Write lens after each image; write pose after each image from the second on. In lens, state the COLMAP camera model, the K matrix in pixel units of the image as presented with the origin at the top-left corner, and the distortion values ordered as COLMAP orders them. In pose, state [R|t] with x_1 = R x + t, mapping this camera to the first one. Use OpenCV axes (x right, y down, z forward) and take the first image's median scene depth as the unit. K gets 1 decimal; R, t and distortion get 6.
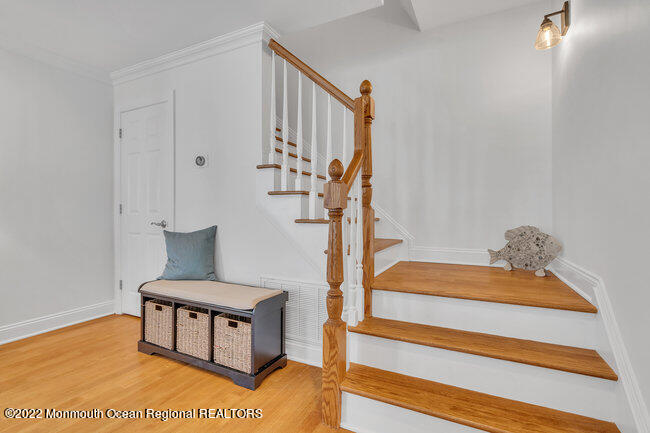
lens RADIAL K [[298.8, 0, 325.0], [0, 298.8, 216.5], [0, 0, 1]] dist [-0.002337, -0.000236]
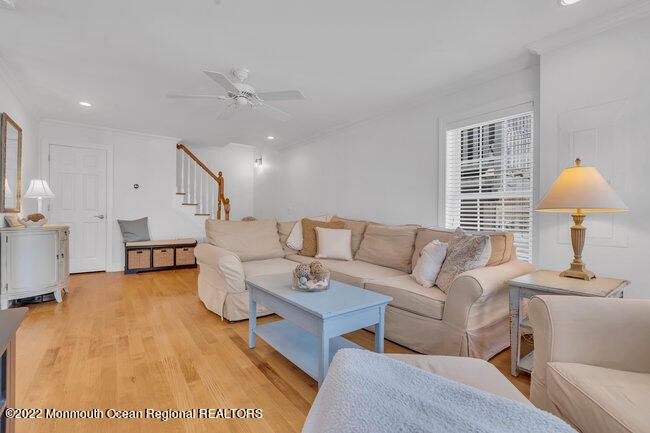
lens RADIAL K [[298.8, 0, 325.0], [0, 298.8, 216.5], [0, 0, 1]] dist [-0.002337, -0.000236]
pose [[0.464415, -0.003612, 0.885610, -1.924529], [-0.001426, 0.999987, 0.004826, 0.017000], [-0.885617, -0.003504, 0.464404, -1.325273]]
